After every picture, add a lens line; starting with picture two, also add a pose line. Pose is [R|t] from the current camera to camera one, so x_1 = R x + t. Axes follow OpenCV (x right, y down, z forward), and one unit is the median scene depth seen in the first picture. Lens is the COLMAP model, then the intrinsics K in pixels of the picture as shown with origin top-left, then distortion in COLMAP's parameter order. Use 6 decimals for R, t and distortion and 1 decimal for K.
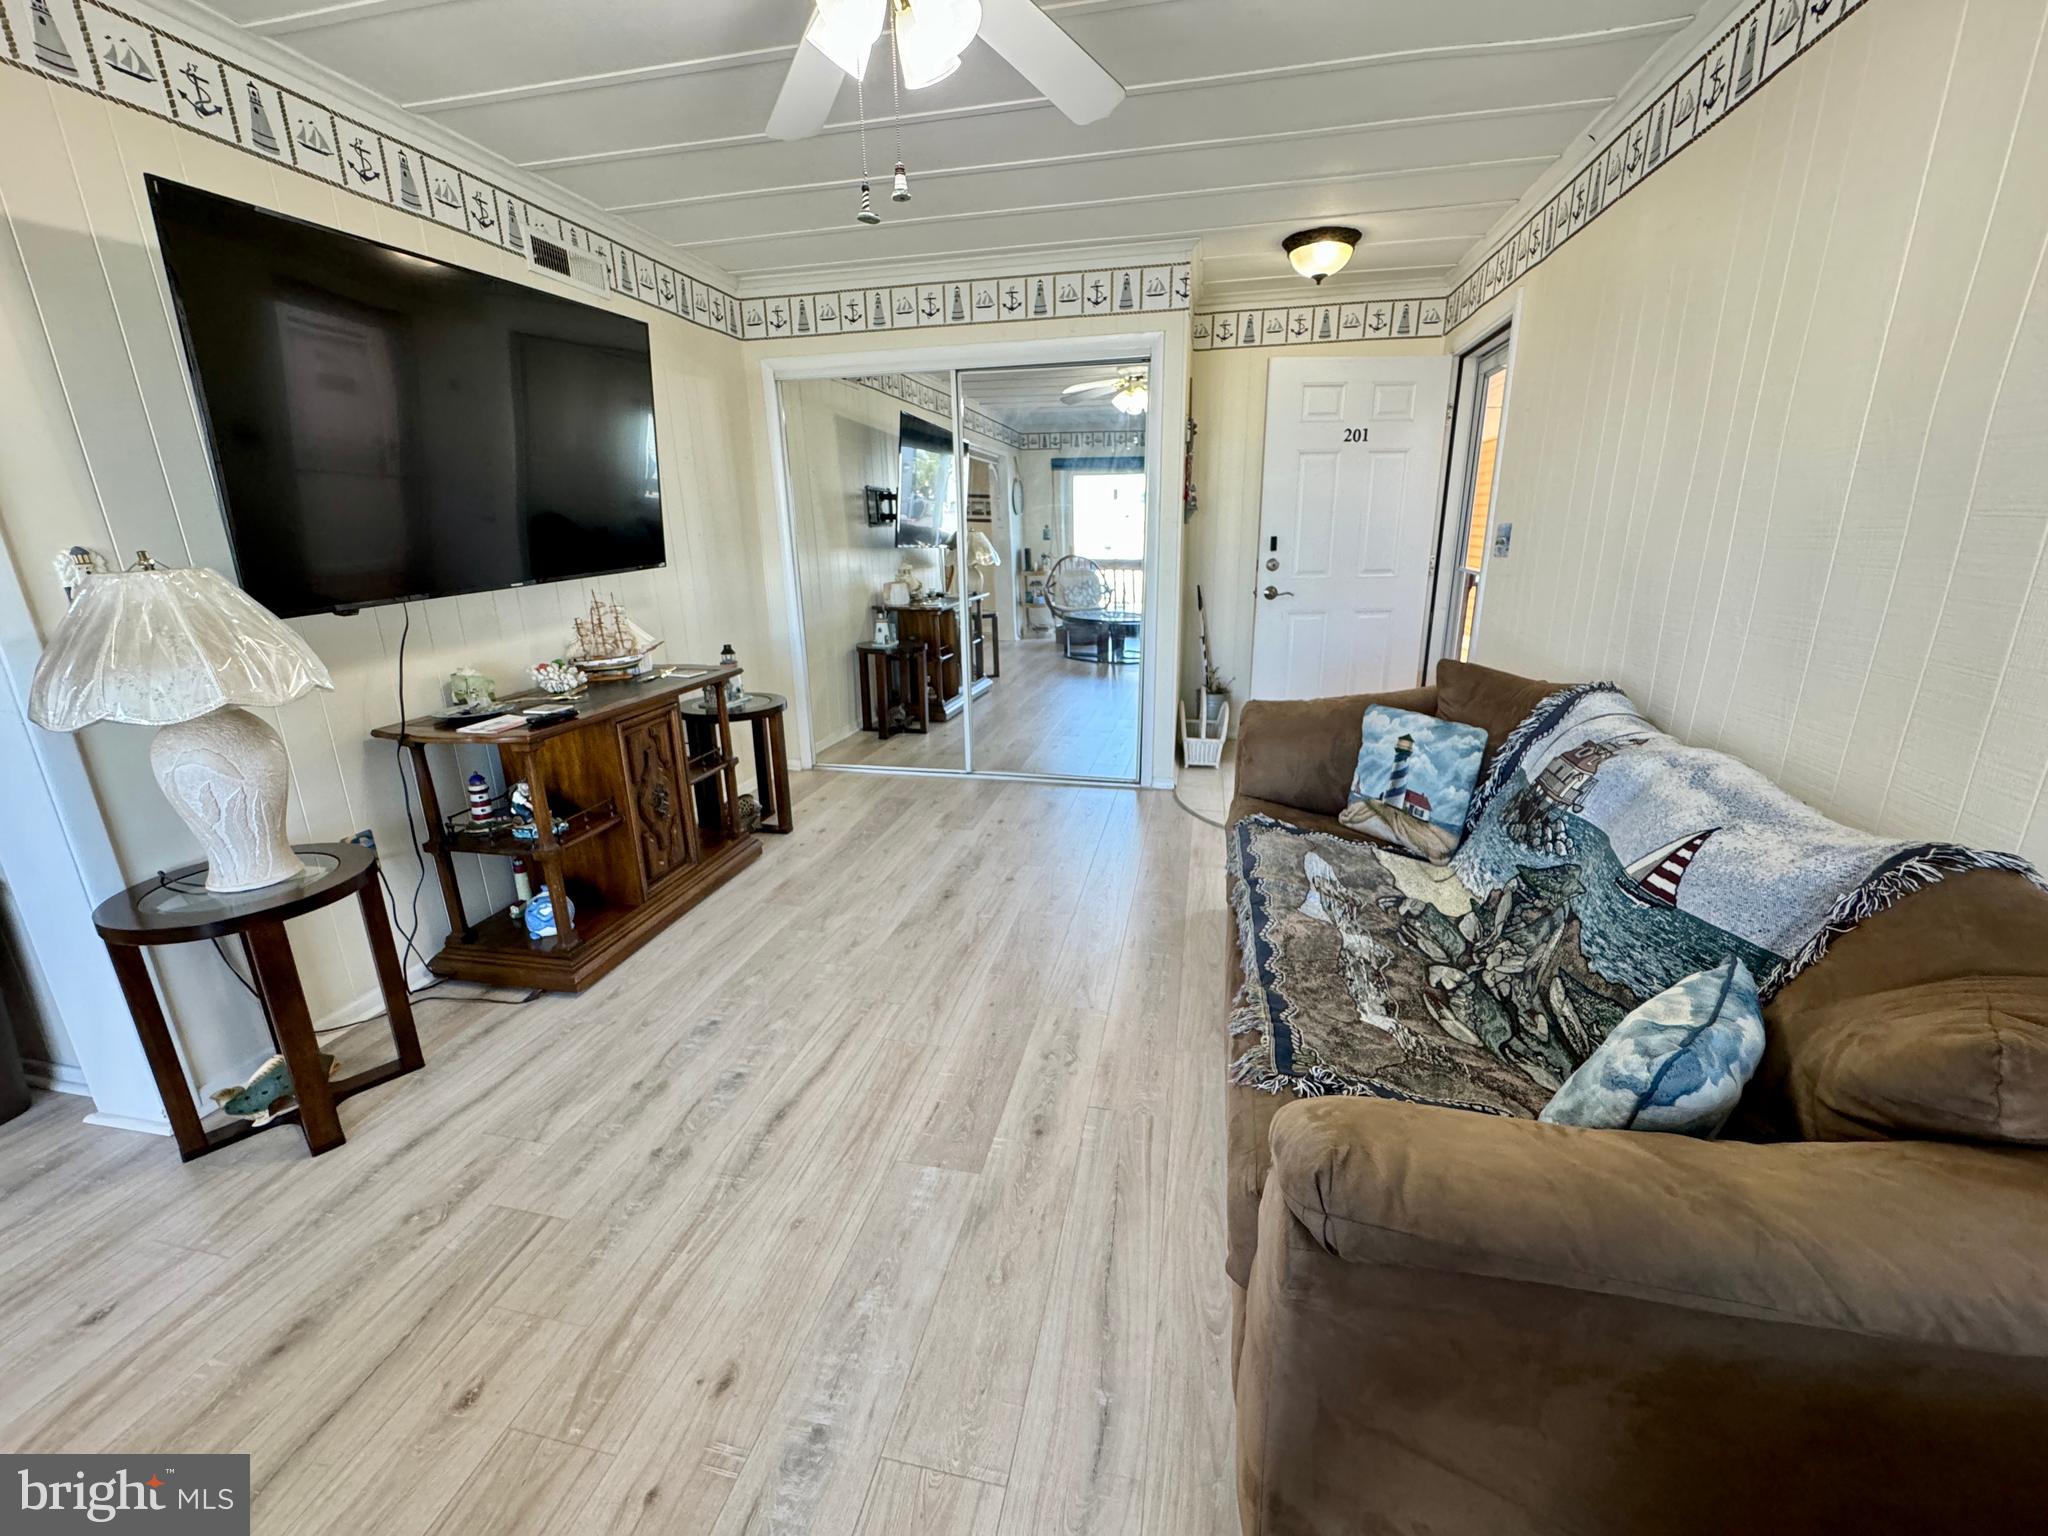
lens RADIAL K [[817.6, 0, 1023.6], [0, 817.6, 762.3], [0, 0, 1]] dist [-0.003720, 0.000868]
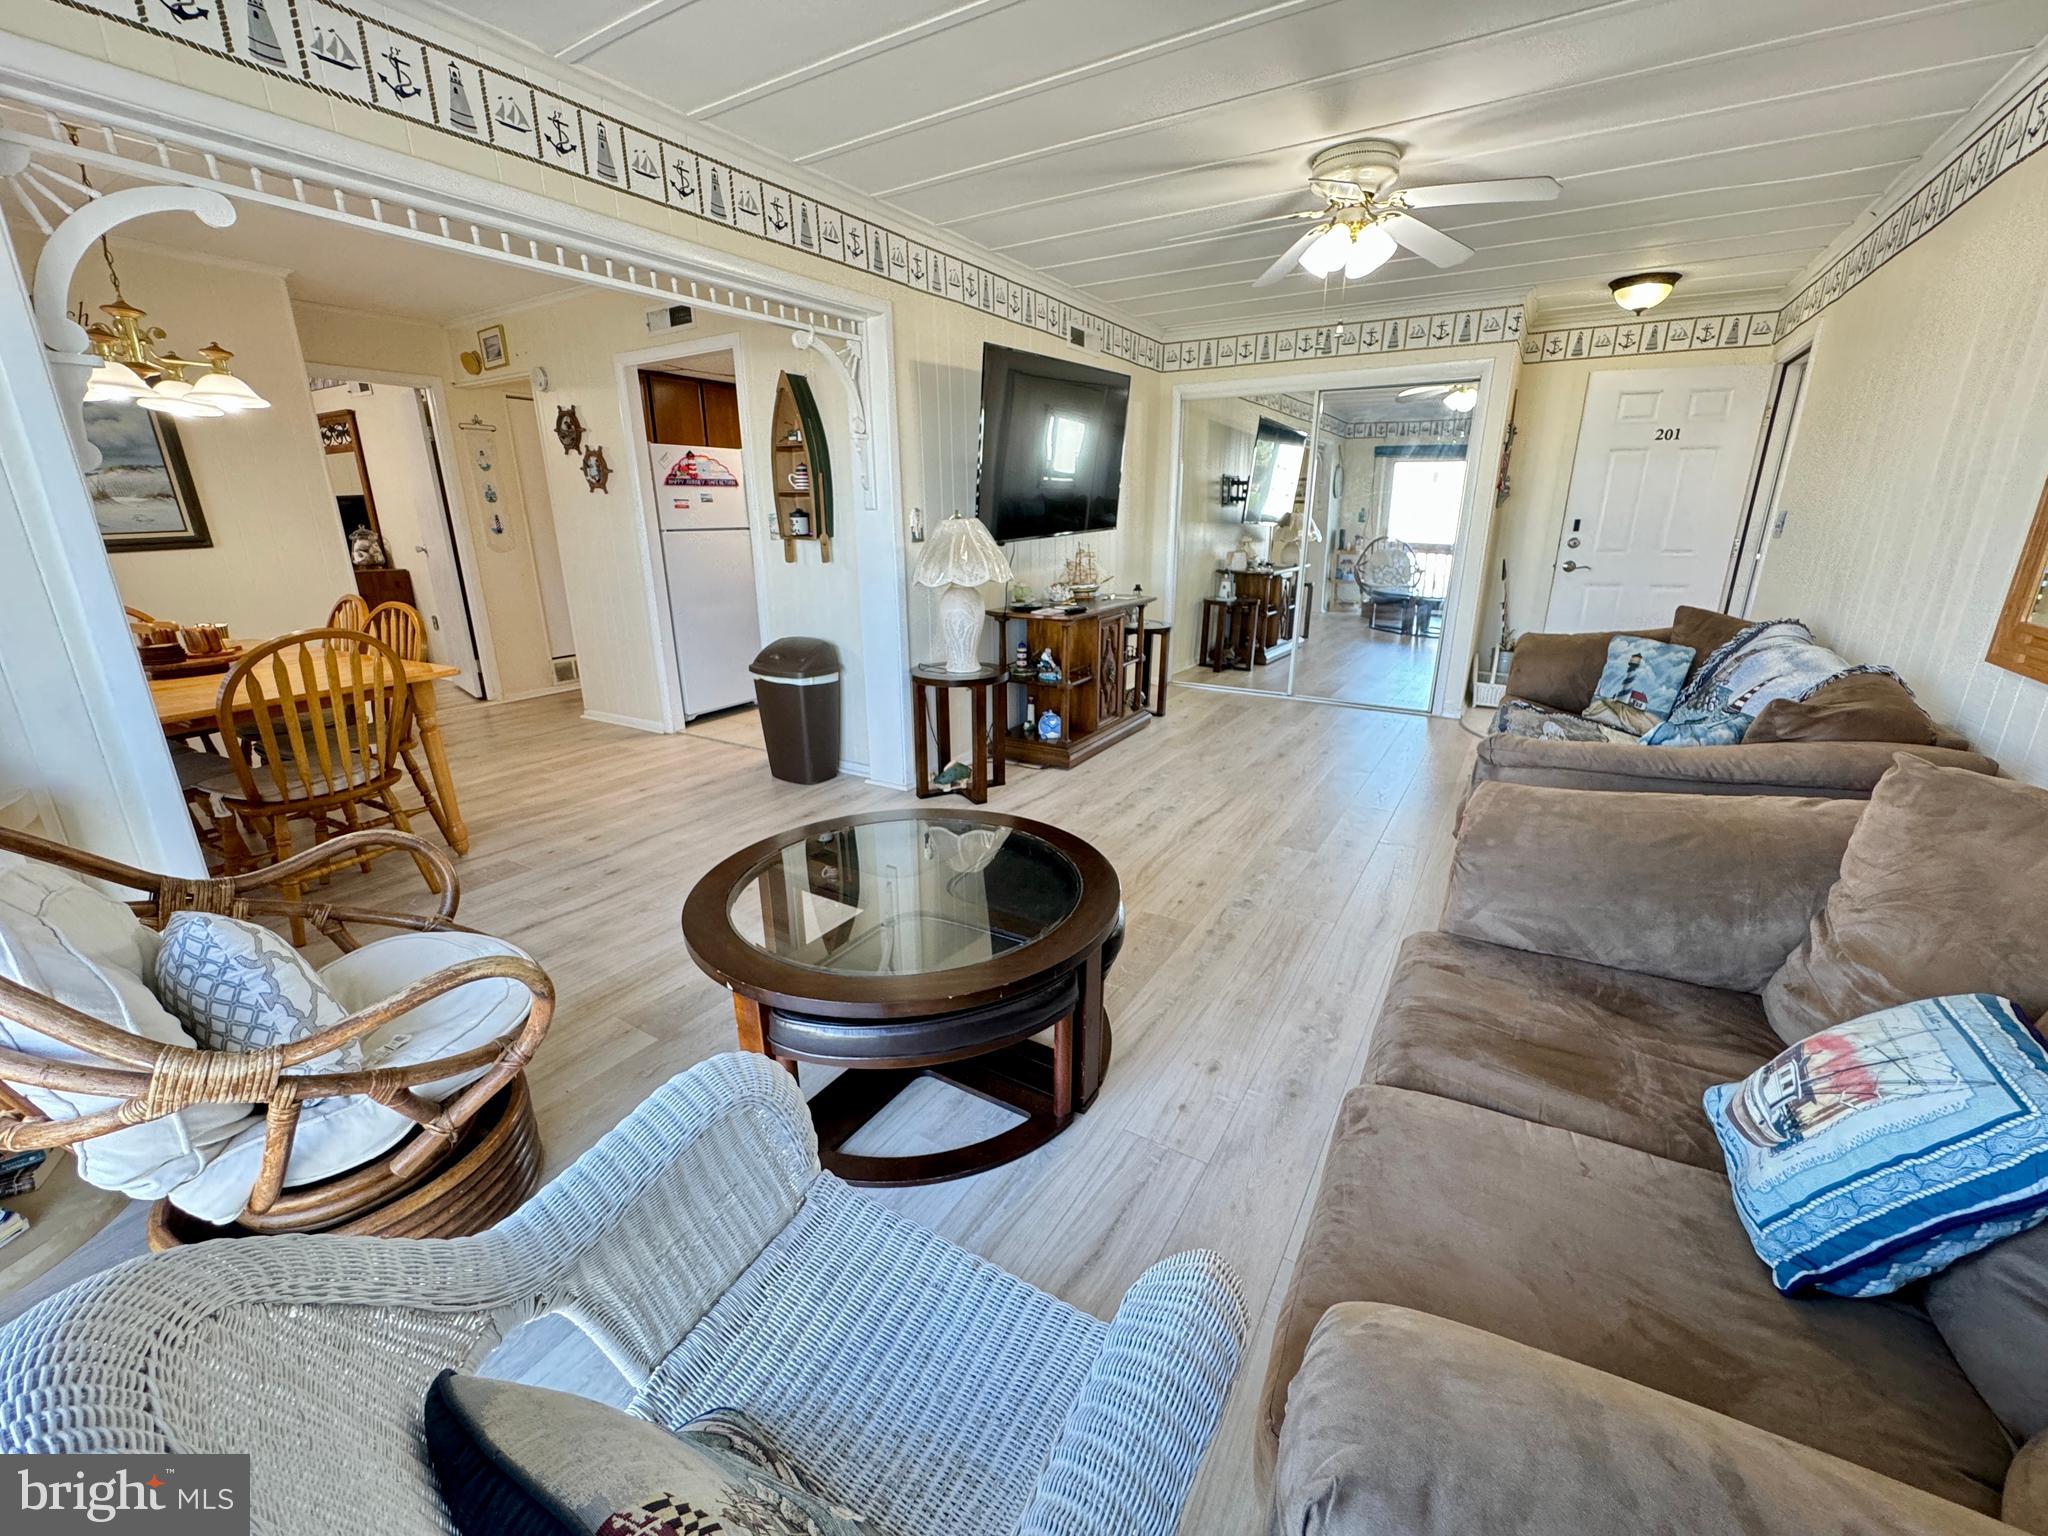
lens RADIAL K [[817.6, 0, 1023.6], [0, 817.6, 762.3], [0, 0, 1]] dist [-0.003720, 0.000868]
pose [[0.943450, 0.111731, -0.312119, -0.060330], [-0.105508, 0.993737, 0.036812, 0.147946], [0.314277, -0.001799, 0.949330, -0.486851]]
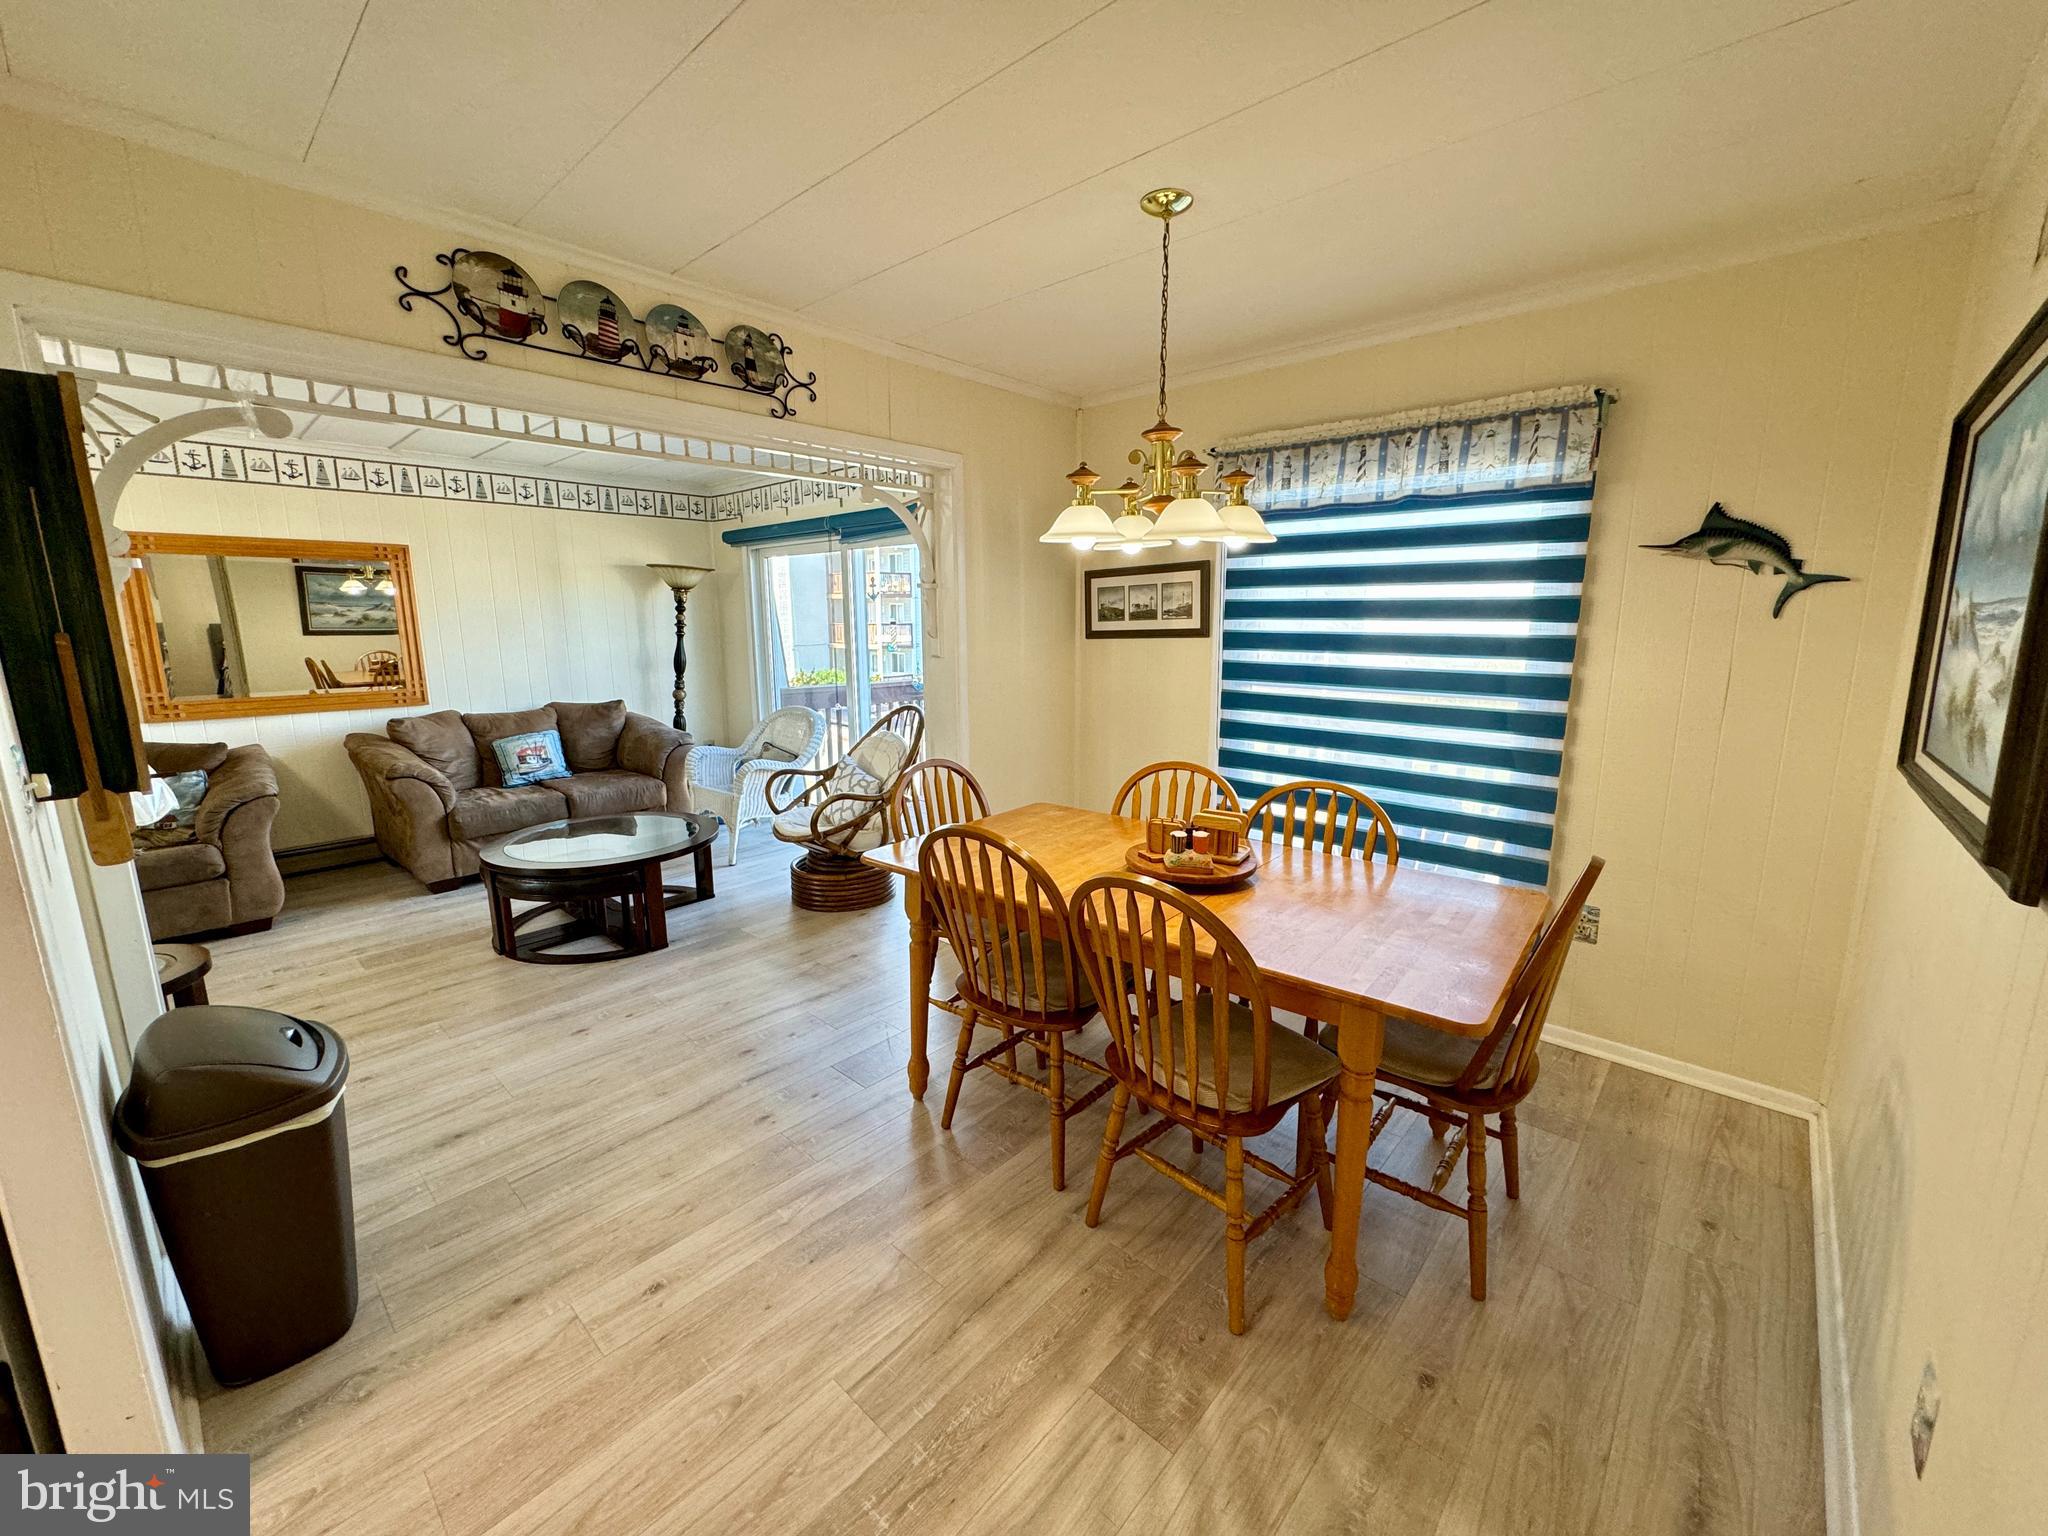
lens RADIAL K [[817.6, 0, 1023.6], [0, 817.6, 762.3], [0, 0, 1]] dist [-0.003720, 0.000868]
pose [[-0.865060, -0.066340, 0.497263, -1.356731], [0.161299, 0.901805, 0.400912, -0.190276], [-0.475031, 0.427021, -0.769415, 0.576195]]
